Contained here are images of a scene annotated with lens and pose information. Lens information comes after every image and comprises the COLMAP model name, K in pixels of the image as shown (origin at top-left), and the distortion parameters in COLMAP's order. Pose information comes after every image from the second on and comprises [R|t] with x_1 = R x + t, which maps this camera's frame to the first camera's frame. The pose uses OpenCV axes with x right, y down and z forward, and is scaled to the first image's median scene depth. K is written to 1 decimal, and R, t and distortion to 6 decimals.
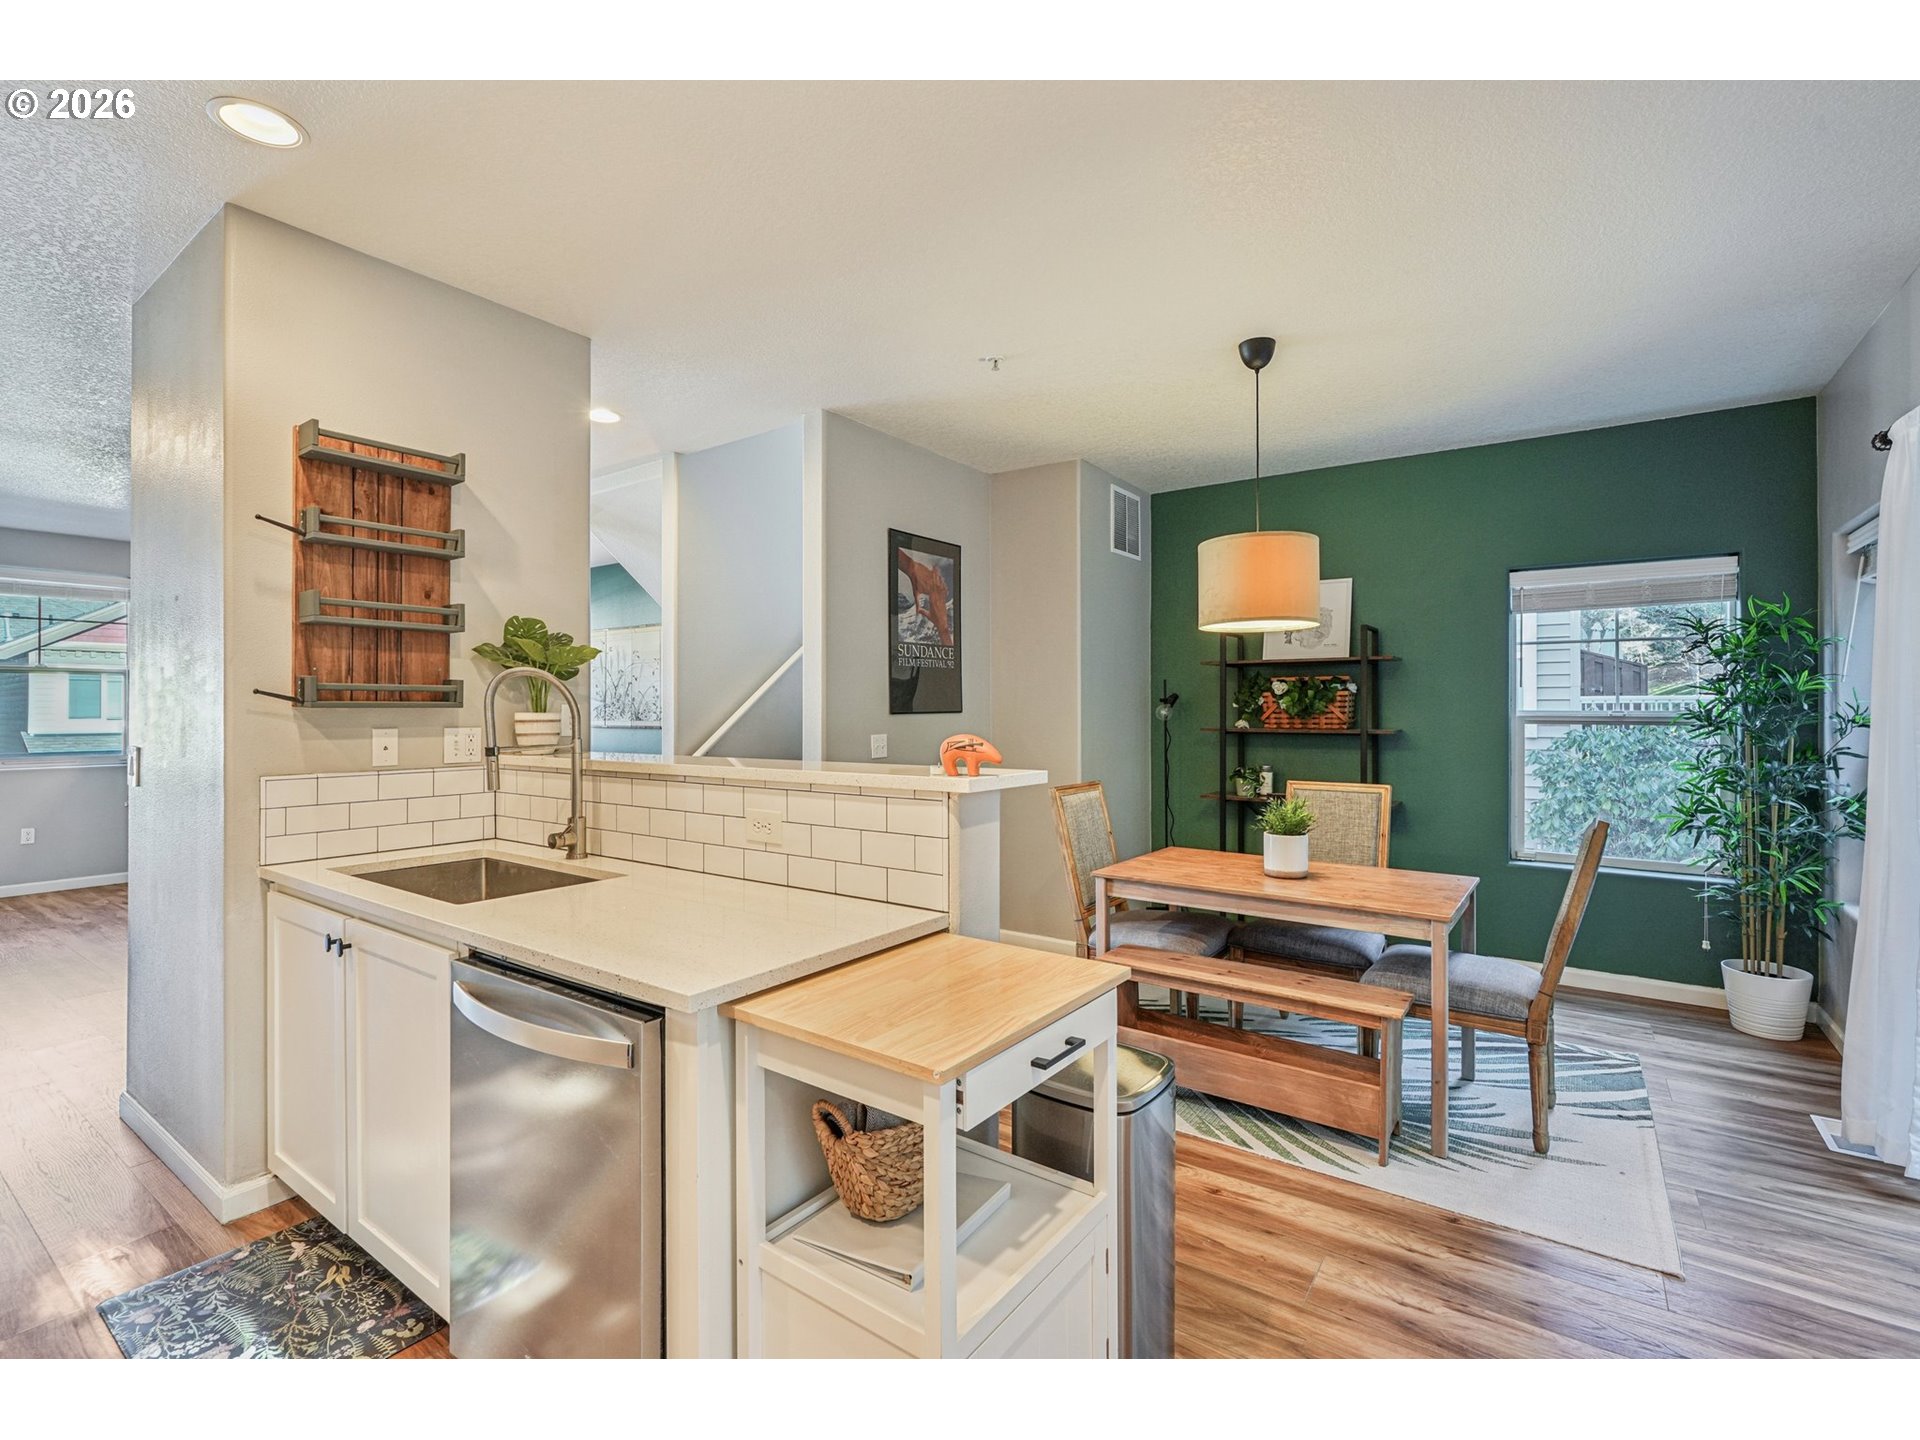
lens RADIAL K [[866.4, 0, 967.9], [0, 866.4, 711.7], [0, 0, 1]] dist [-0.009274, 0.003686]
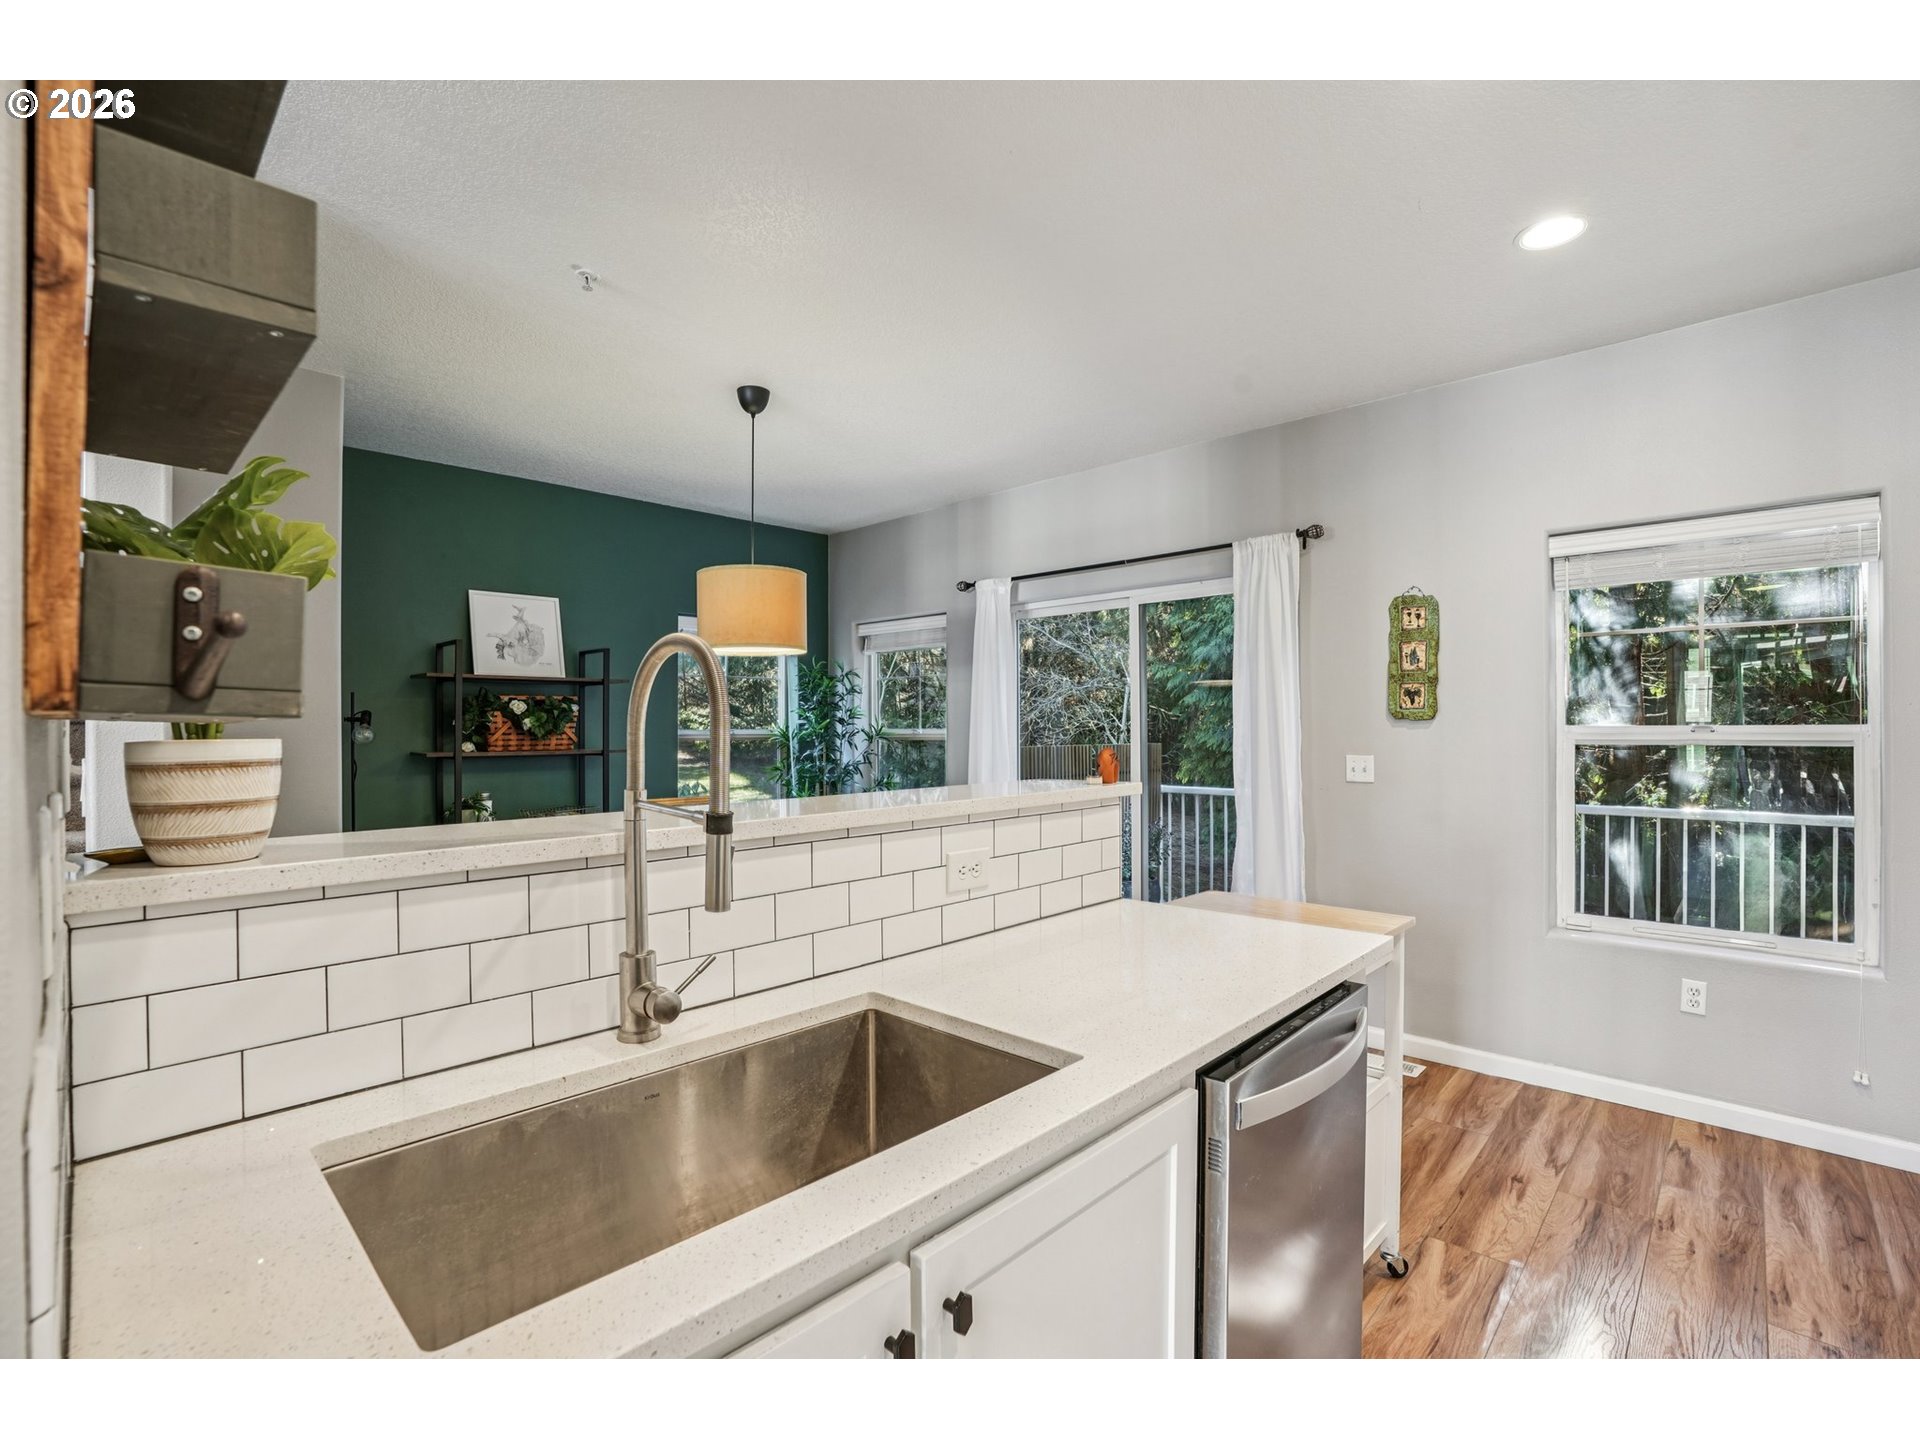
lens RADIAL K [[866.4, 0, 964.1], [0, 866.4, 724.3], [0, 0, 1]] dist [-0.009274, 0.003686]
pose [[0.150650, 0.002845, 0.988583, -0.477542], [0.007312, 0.999965, -0.003992, -0.002095], [-0.988560, 0.007829, 0.150624, 0.394417]]
